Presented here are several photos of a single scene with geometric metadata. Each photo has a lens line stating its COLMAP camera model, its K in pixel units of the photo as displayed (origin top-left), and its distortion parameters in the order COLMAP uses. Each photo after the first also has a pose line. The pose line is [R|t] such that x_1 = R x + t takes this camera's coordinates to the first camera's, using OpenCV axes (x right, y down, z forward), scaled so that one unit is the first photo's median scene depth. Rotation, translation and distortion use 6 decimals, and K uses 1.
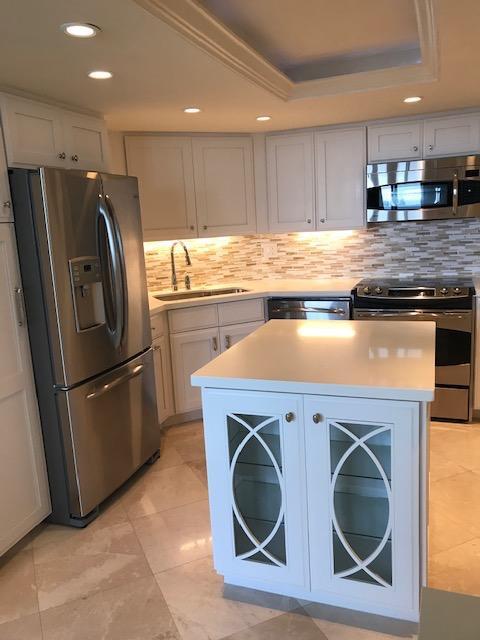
lens RADIAL K [[521.6, 0, 236.3], [0, 521.6, 316.7], [0, 0, 1]] dist [0.003495, 0.001807]
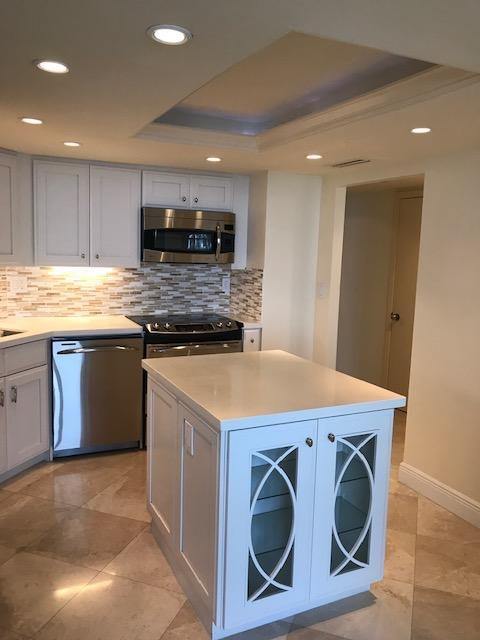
lens RADIAL K [[521.6, 0, 236.3], [0, 521.6, 316.7], [0, 0, 1]] dist [0.003495, 0.001807]
pose [[0.683272, -0.013398, 0.730041, -0.360139], [0.063262, 0.997158, -0.040909, -0.015893], [-0.727419, 0.074136, 0.682177, 0.154708]]
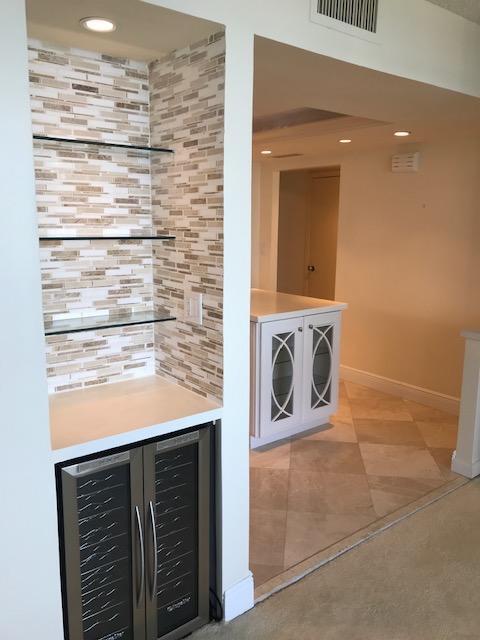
lens RADIAL K [[521.6, 0, 236.3], [0, 521.6, 316.7], [0, 0, 1]] dist [0.003495, 0.001807]
pose [[0.508309, -0.093565, 0.856077, -0.743826], [0.121092, 0.991969, 0.036517, 0.021574], [-0.852619, 0.085103, 0.515557, 0.094342]]
